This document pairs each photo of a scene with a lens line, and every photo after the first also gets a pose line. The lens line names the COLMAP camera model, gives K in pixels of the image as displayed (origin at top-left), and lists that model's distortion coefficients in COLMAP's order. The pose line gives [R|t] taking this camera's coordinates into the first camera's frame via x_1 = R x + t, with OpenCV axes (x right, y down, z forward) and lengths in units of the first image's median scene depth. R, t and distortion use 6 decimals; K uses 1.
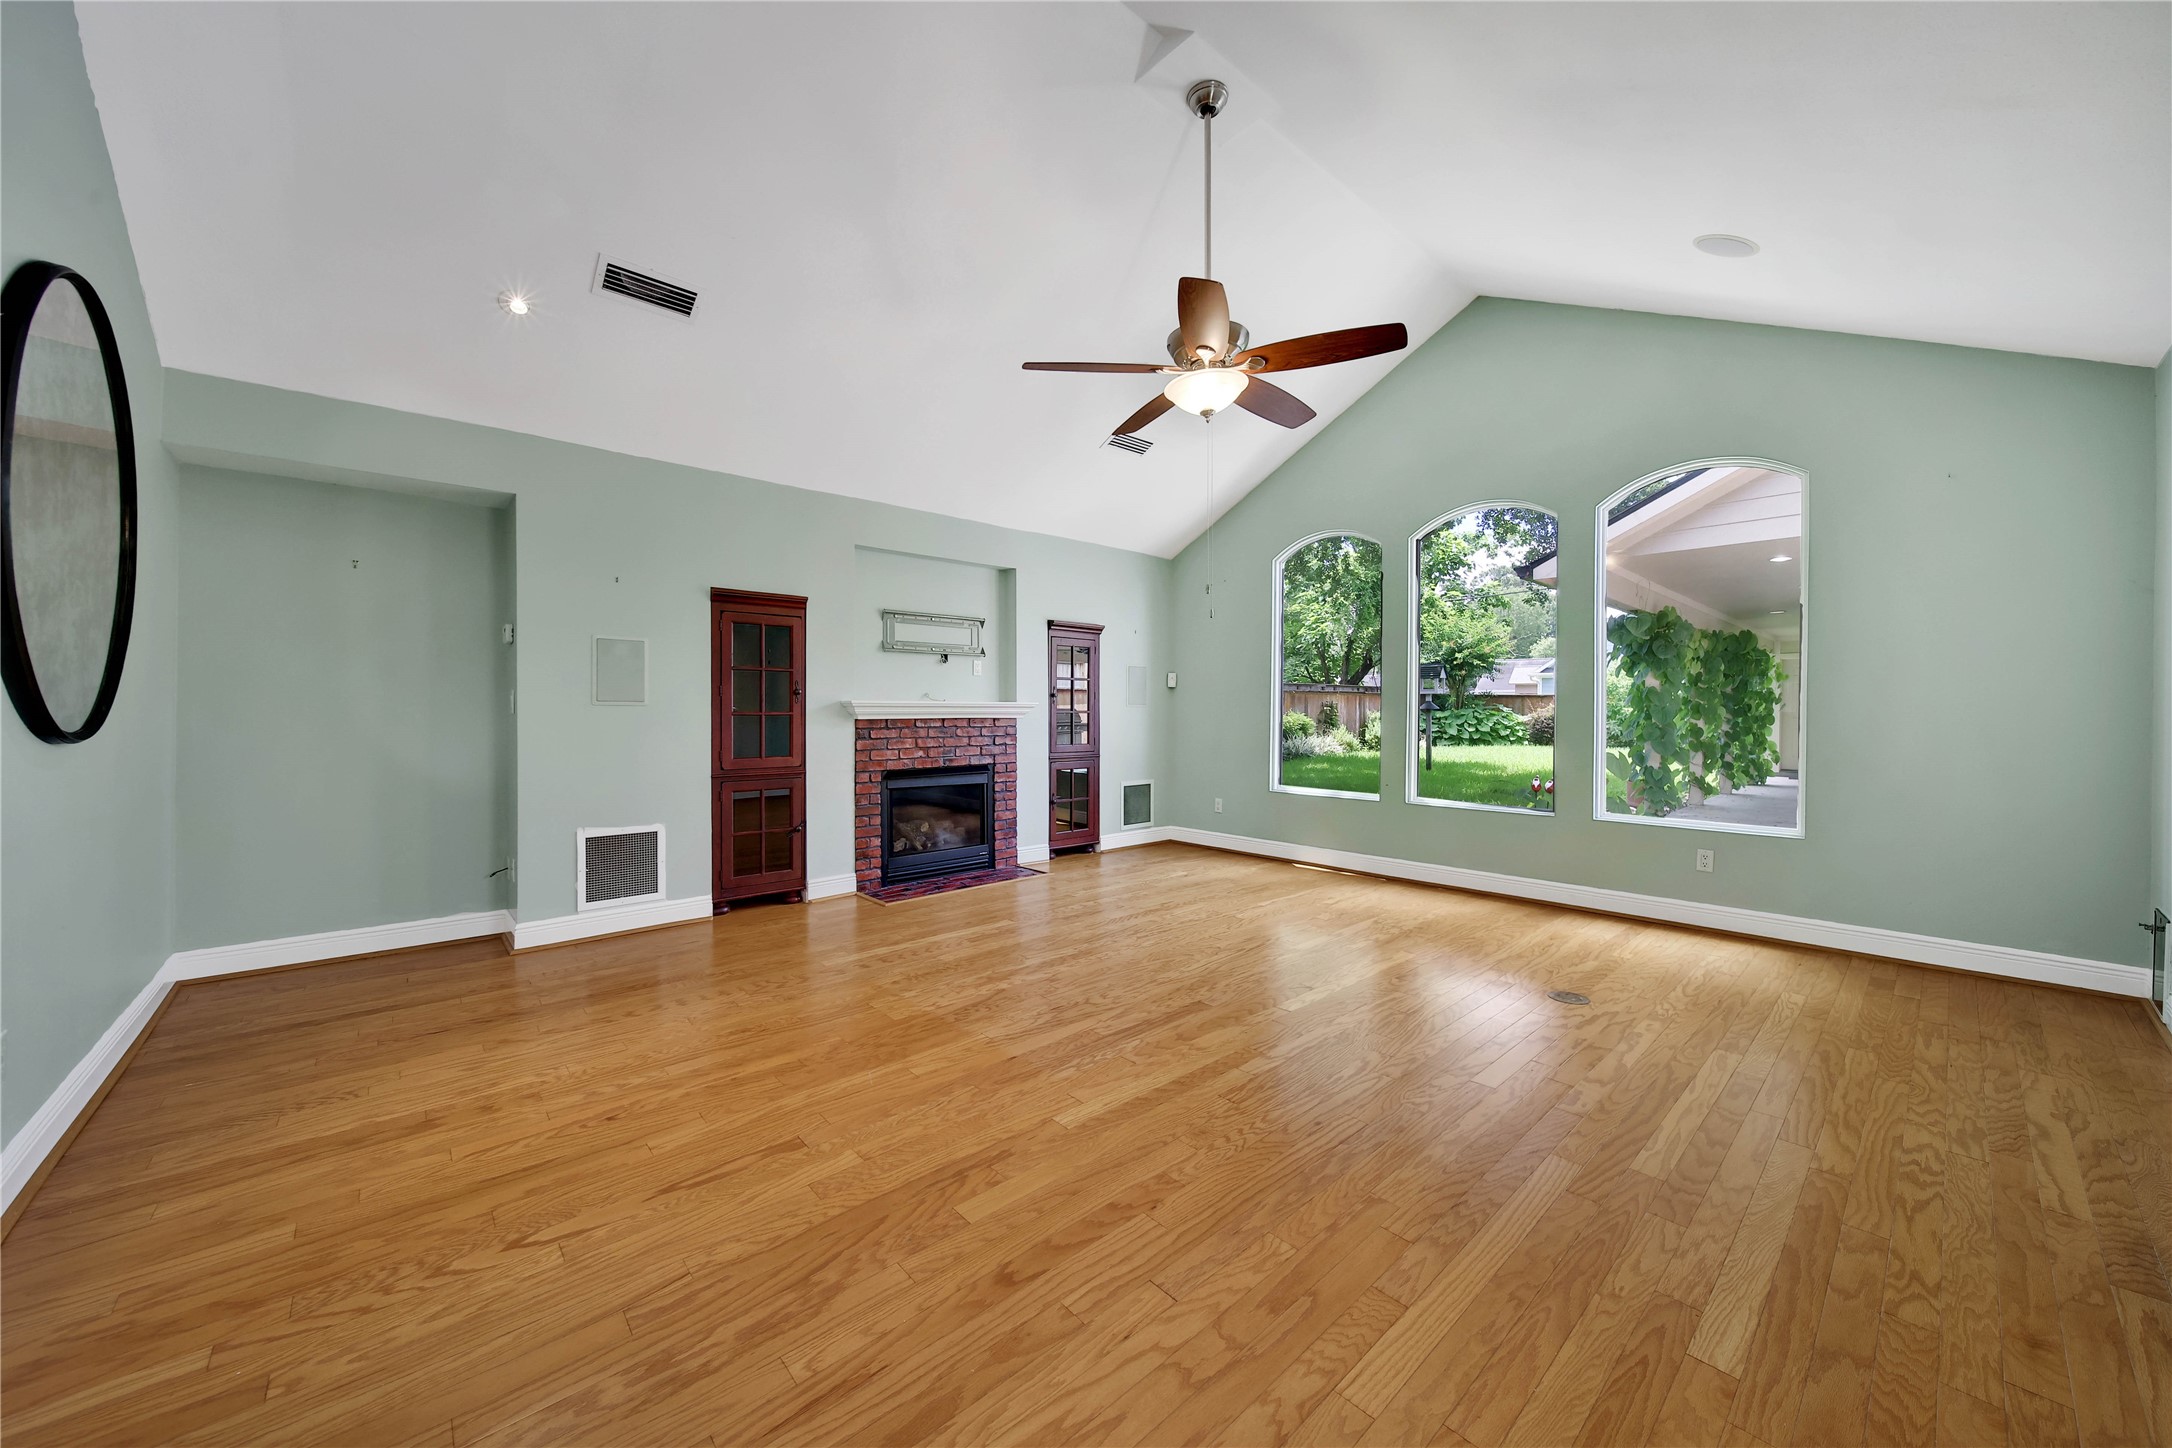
lens RADIAL K [[781.1, 0, 1084.2], [0, 781.1, 715.4], [0, 0, 1]] dist [0.000701, -0.002850]
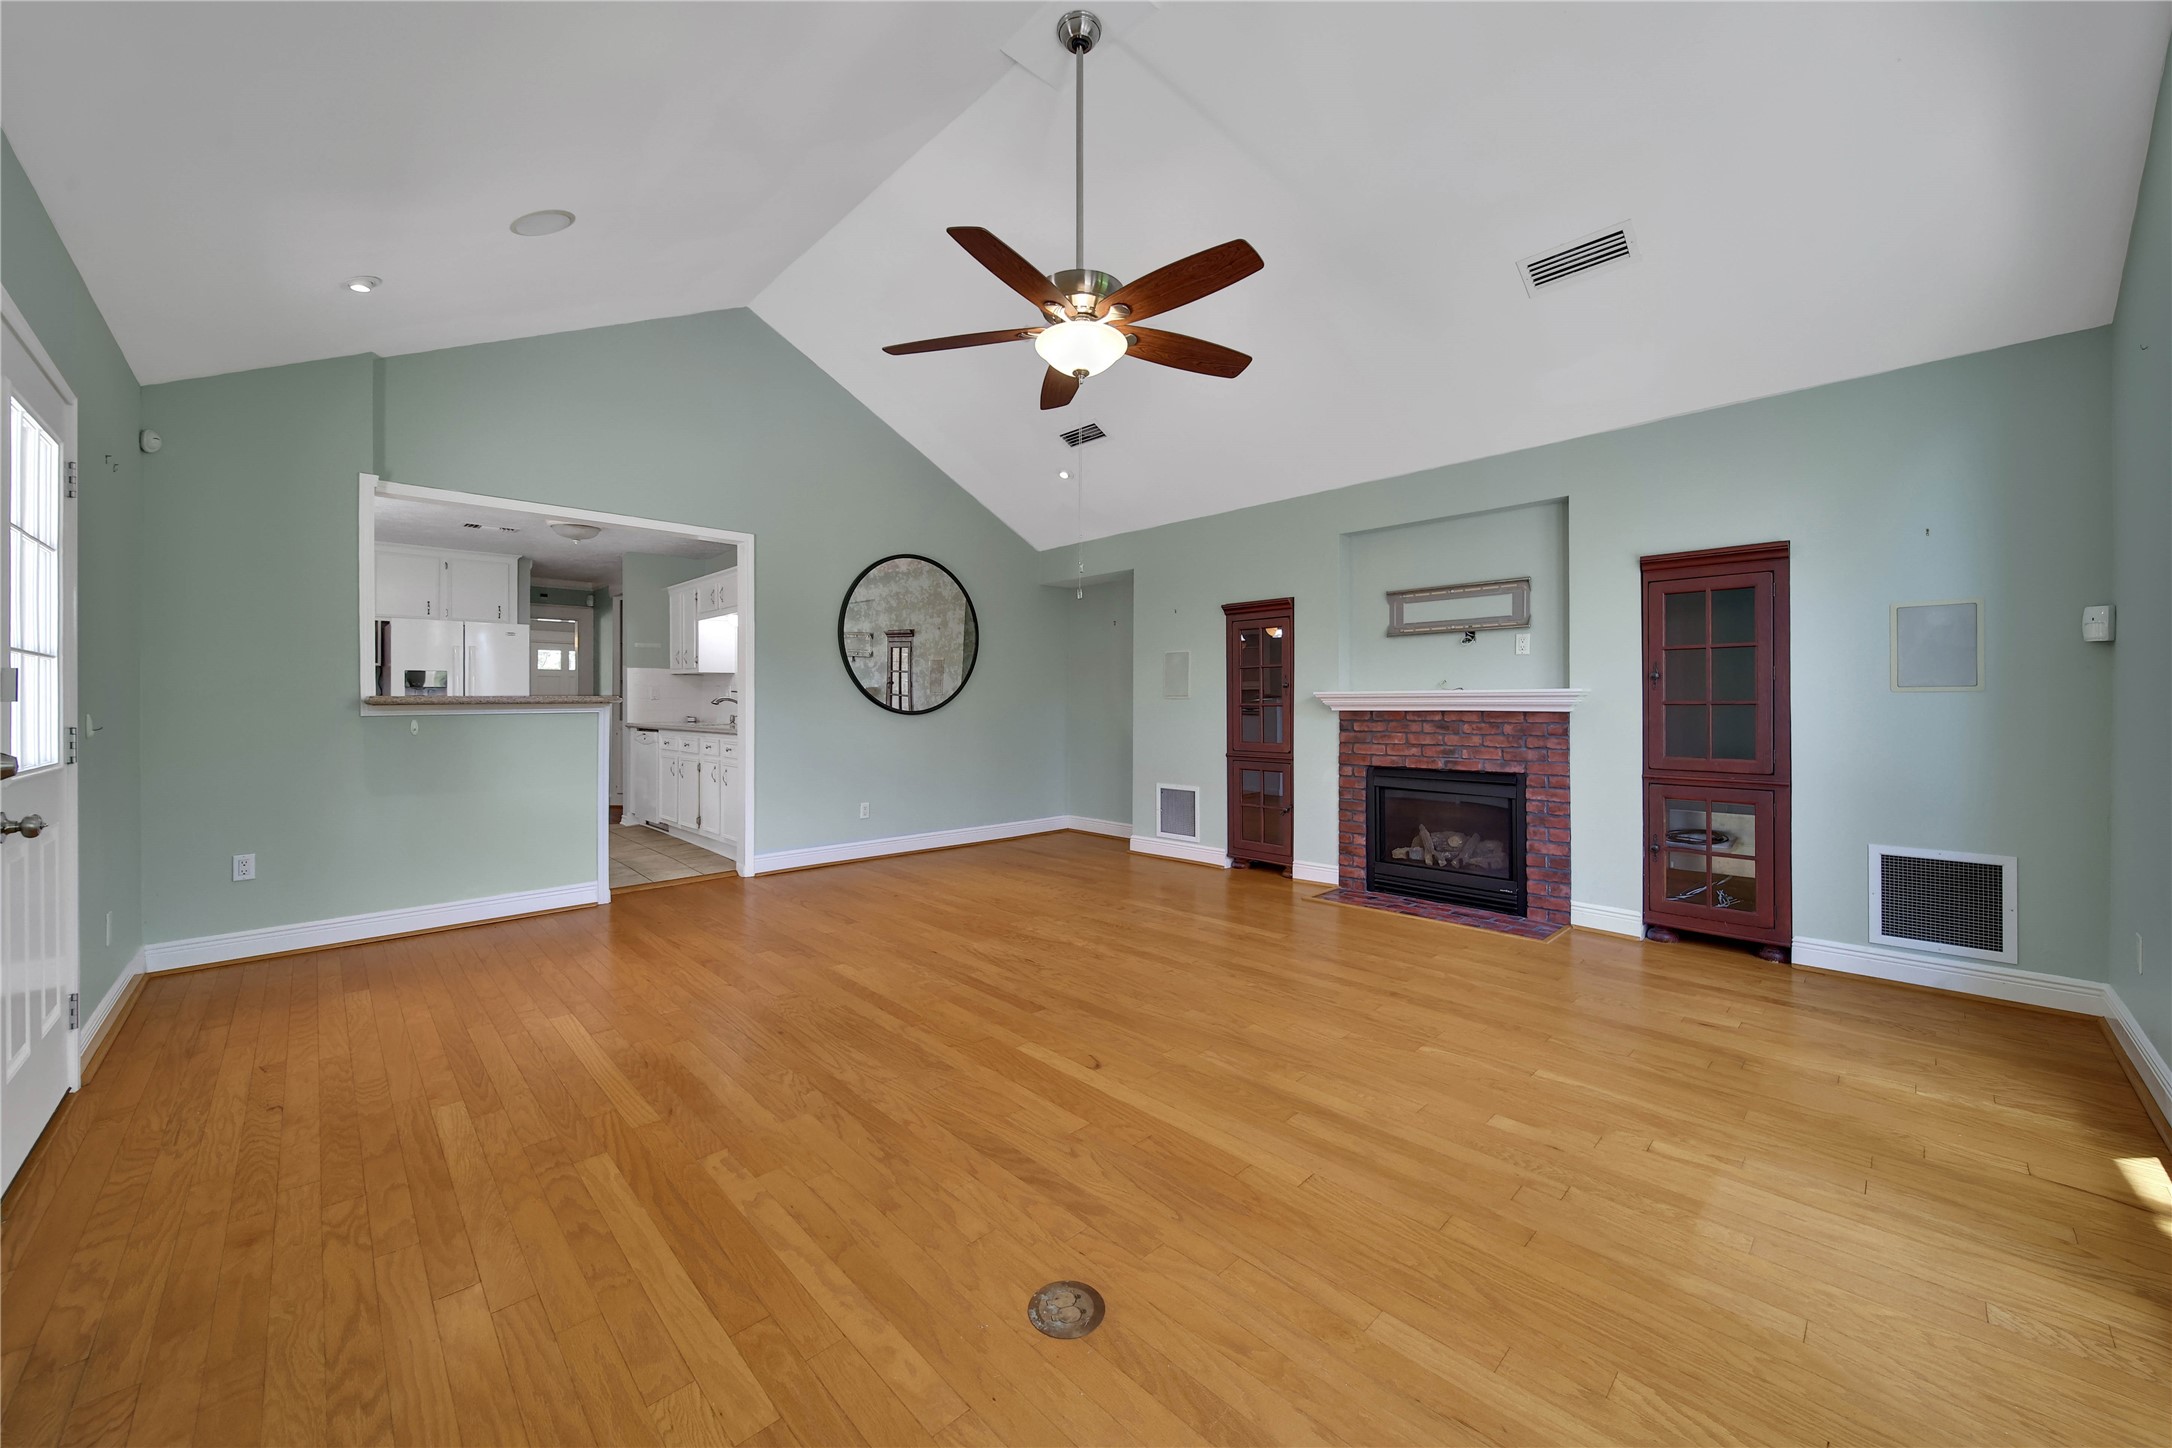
lens RADIAL K [[806.6, 0, 1082.7], [0, 806.6, 704.4], [0, 0, 1]] dist [0.000409, -0.000206]
pose [[0.034223, 0.003088, -0.999409, 0.732913], [-0.001624, 0.999994, 0.003034, -0.005693], [0.999413, 0.001519, 0.034228, 0.654413]]
